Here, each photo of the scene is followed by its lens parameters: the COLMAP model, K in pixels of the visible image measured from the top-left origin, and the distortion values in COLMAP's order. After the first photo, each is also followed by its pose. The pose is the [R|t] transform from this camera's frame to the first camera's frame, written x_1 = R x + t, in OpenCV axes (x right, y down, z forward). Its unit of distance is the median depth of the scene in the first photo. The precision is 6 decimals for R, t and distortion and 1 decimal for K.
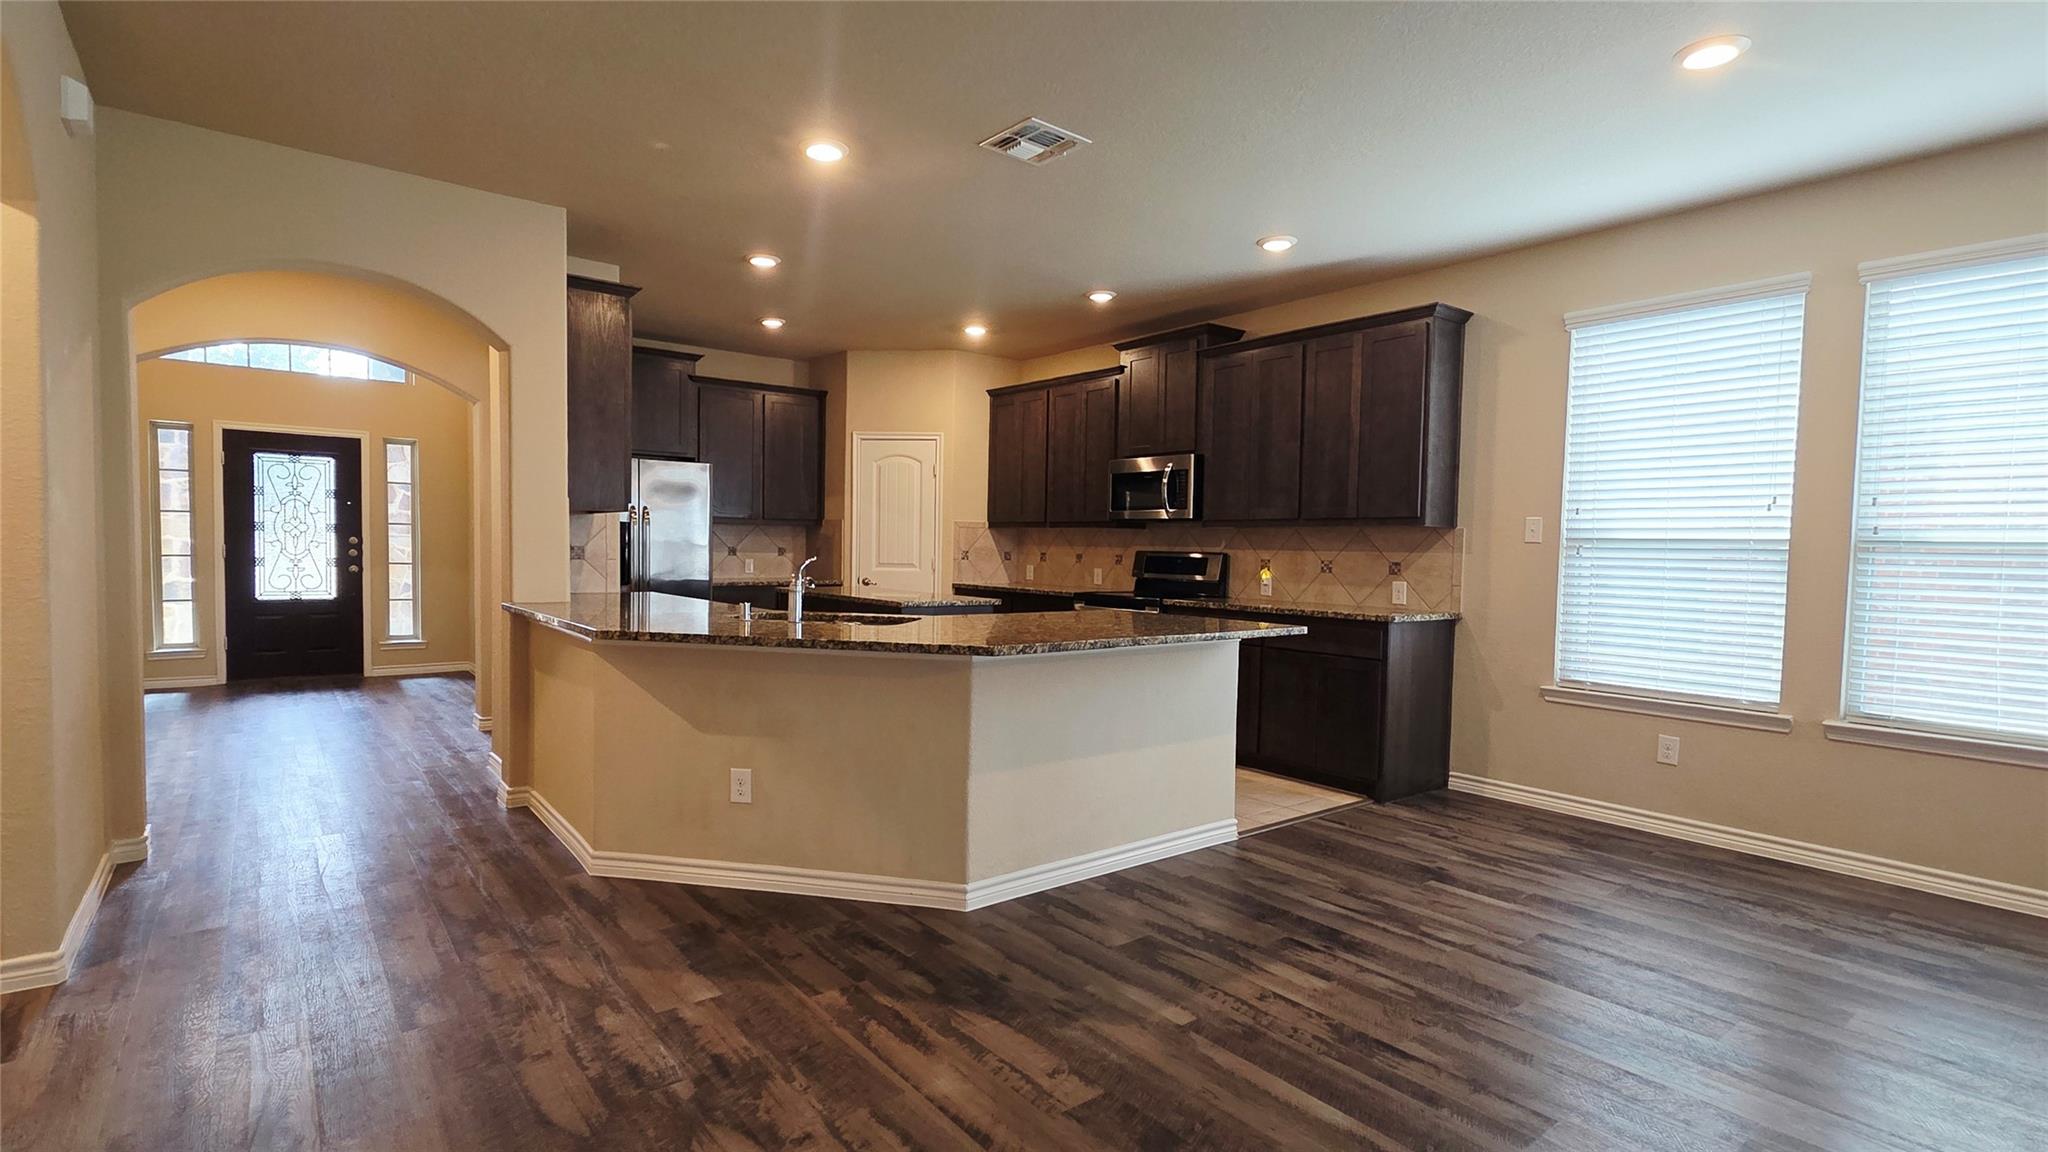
lens RADIAL K [[951.9, 0, 1021.5], [0, 951.9, 577.2], [0, 0, 1]] dist [-0.002460, -0.000119]
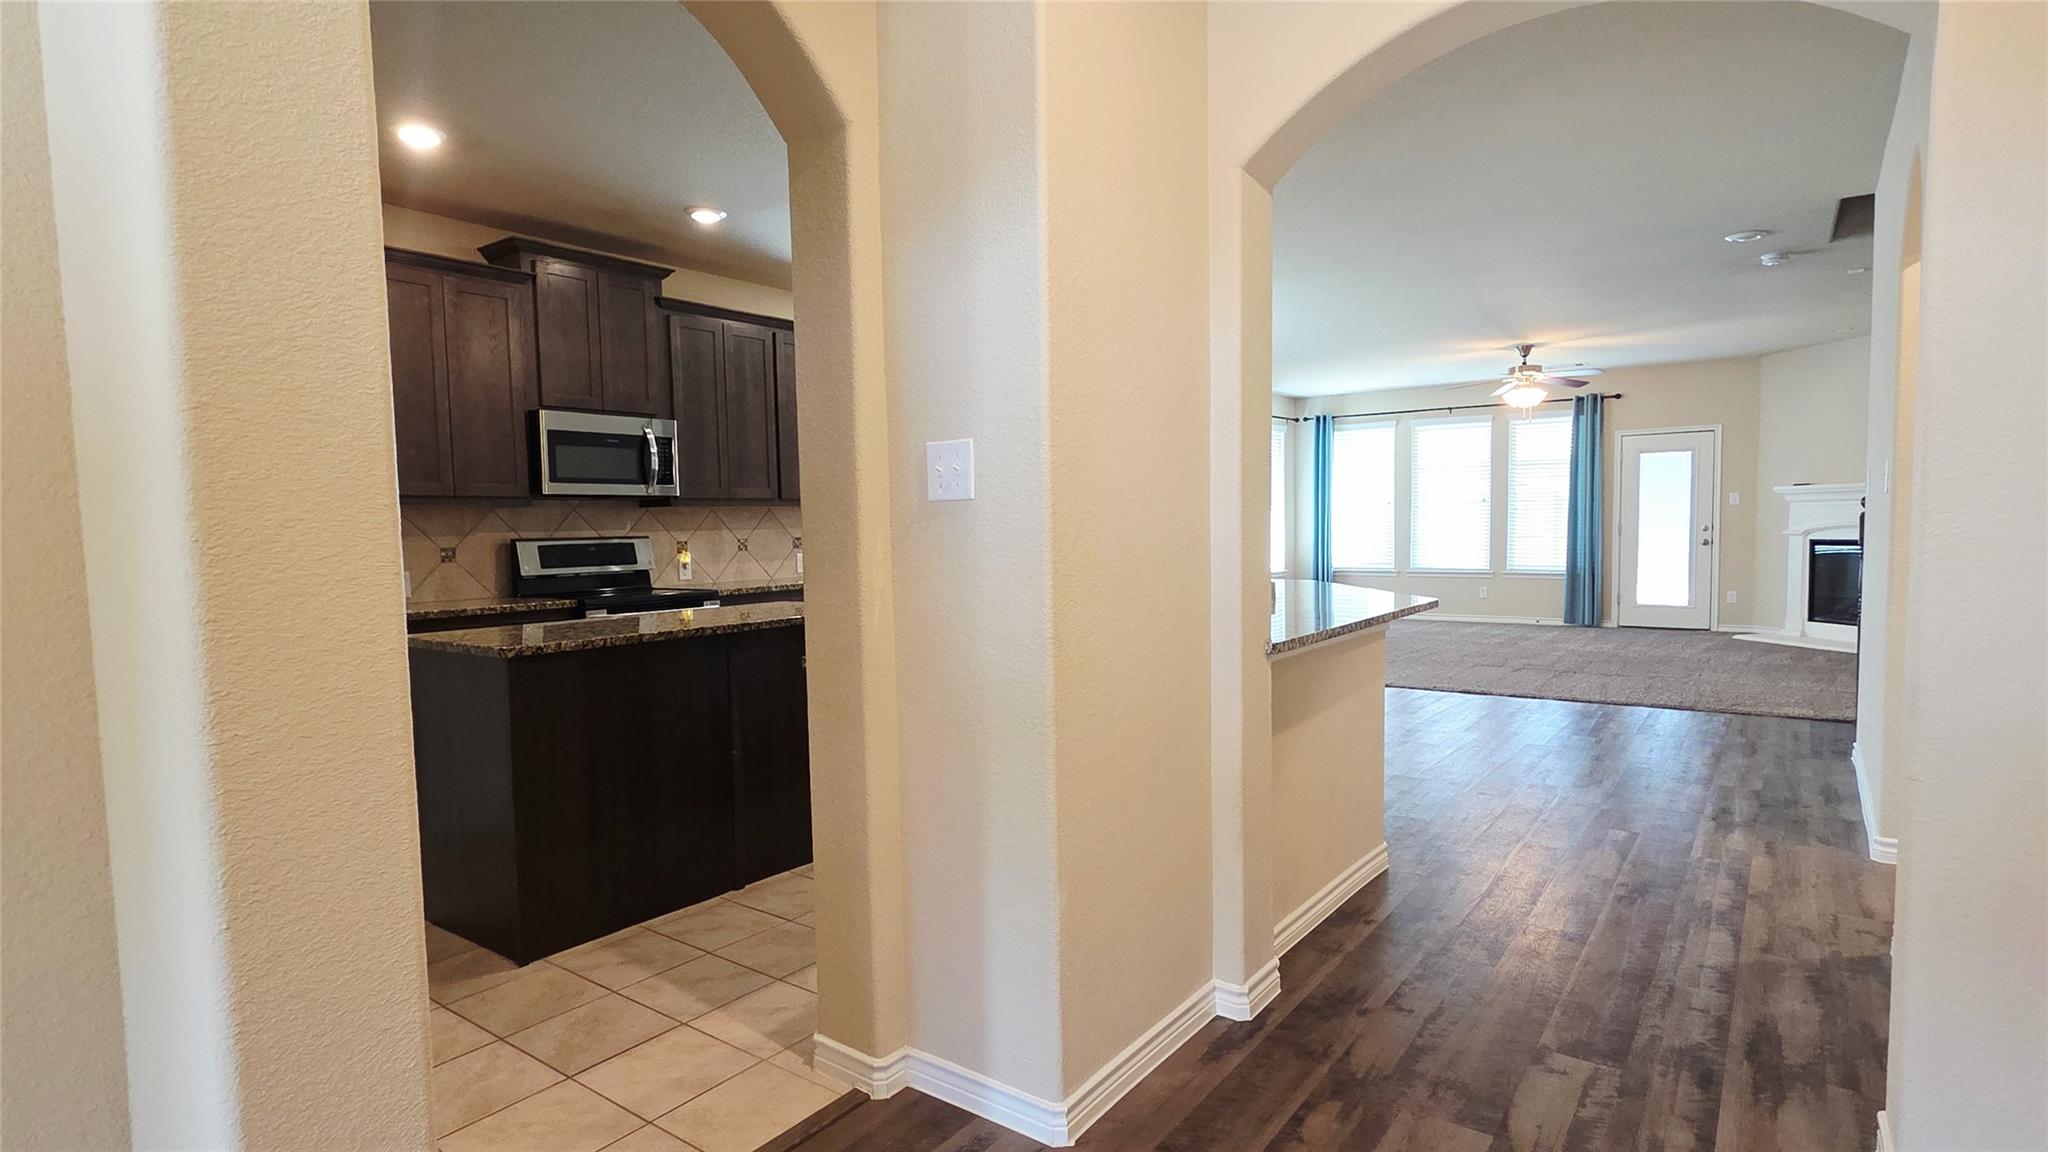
lens RADIAL K [[1021.5, 0, 1015.7], [0, 1021.5, 587.5], [0, 0, 1]] dist [0.001927, -0.000124]
pose [[-0.232111, -0.073823, 0.969884, -0.784020], [0.049178, 0.994950, 0.087500, -0.044944], [-0.971445, 0.068007, -0.227309, 0.914252]]
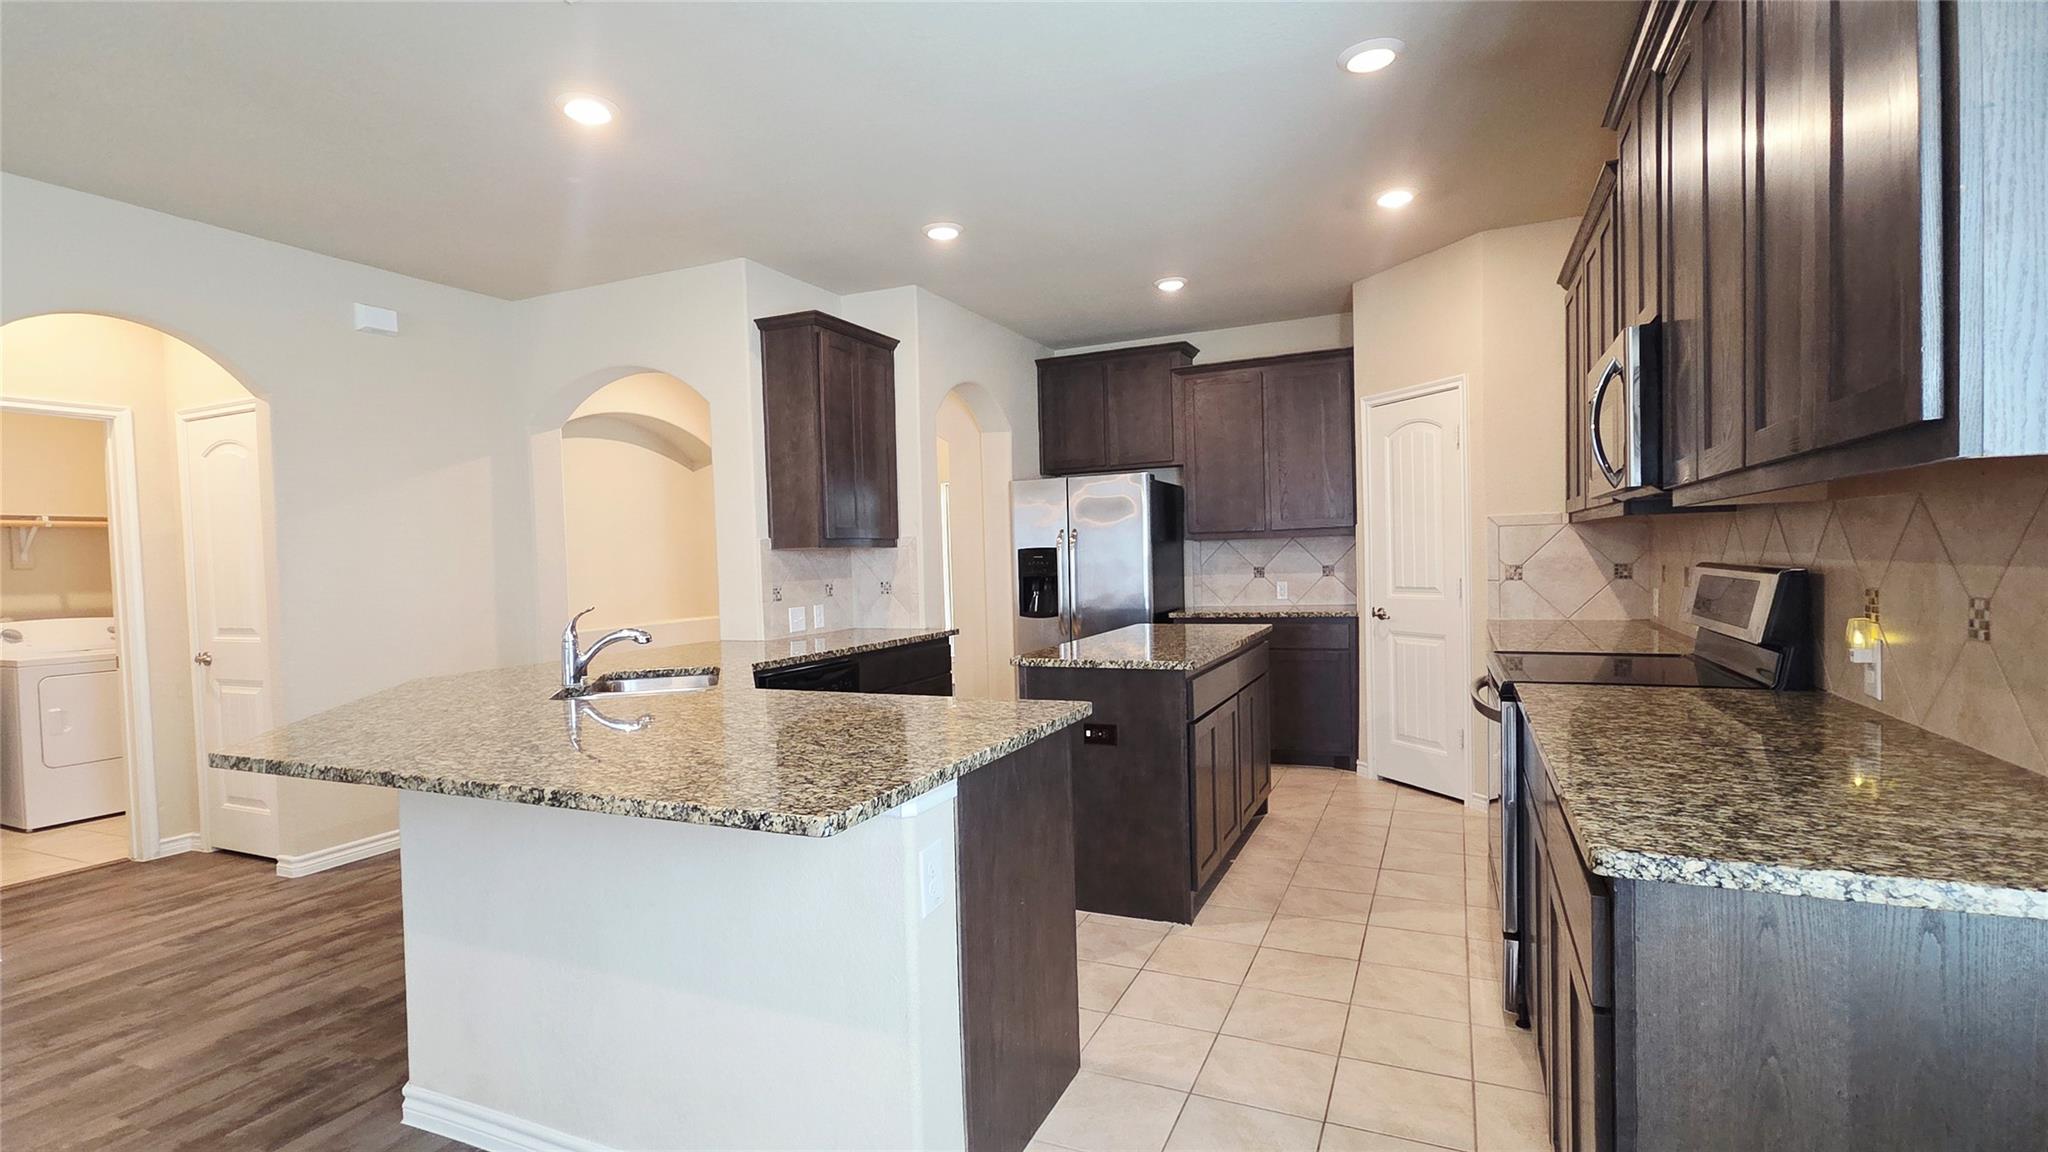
lens RADIAL K [[951.9, 0, 1024.9], [0, 951.9, 588.0], [0, 0, 1]] dist [-0.002460, -0.000119]
pose [[0.456921, -0.002380, -0.889504, 0.417296], [0.008743, 0.999960, 0.001815, -0.021965], [0.889464, -0.008606, 0.456924, 0.585989]]
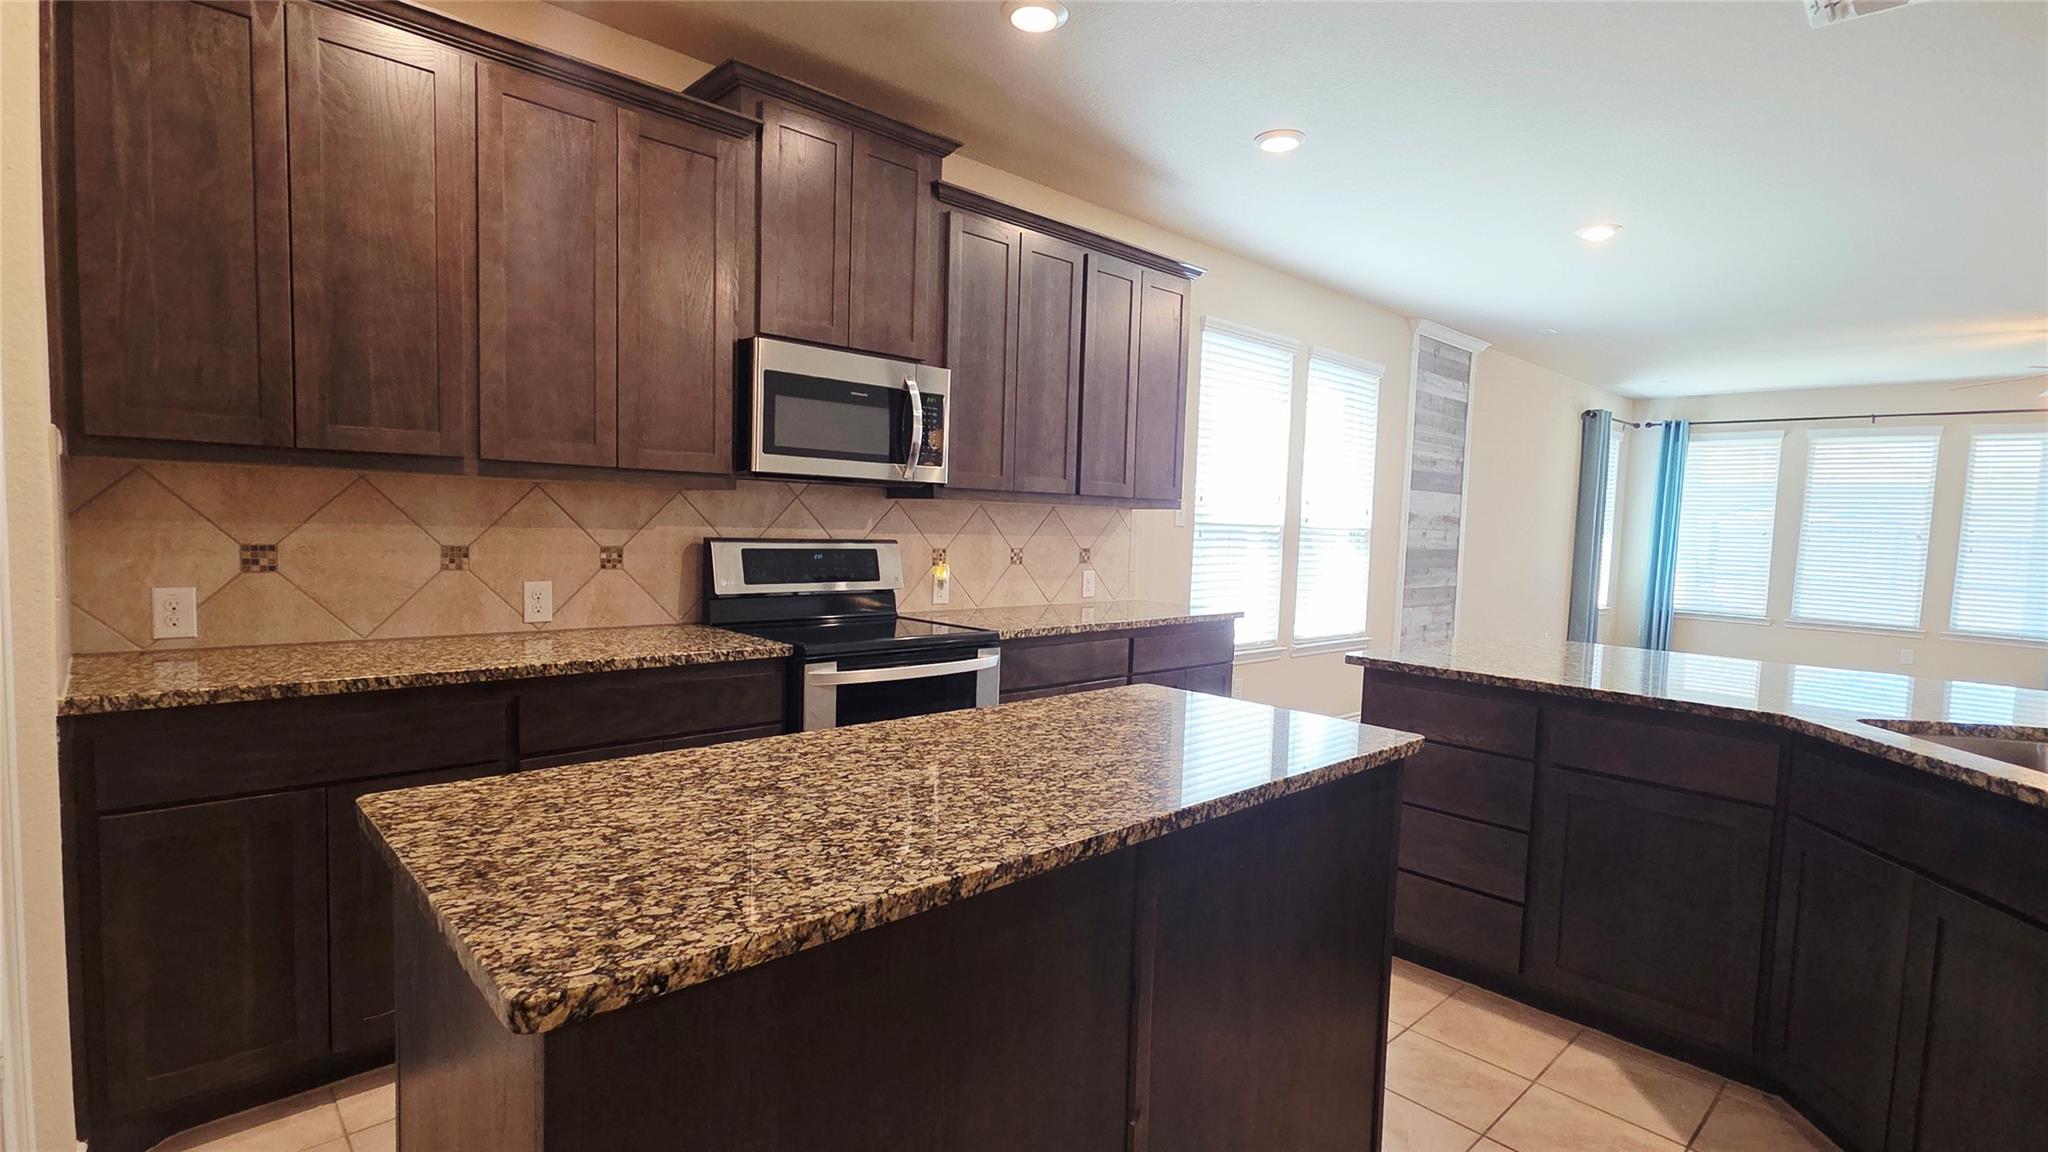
lens RADIAL K [[951.9, 0, 1028.6], [0, 951.9, 579.1], [0, 0, 1]] dist [-0.002460, -0.000119]
pose [[-0.065483, -0.082957, 0.994399, -0.393773], [0.000799, 0.996534, 0.083188, -0.051834], [-0.997853, 0.006242, -0.065190, 0.982212]]
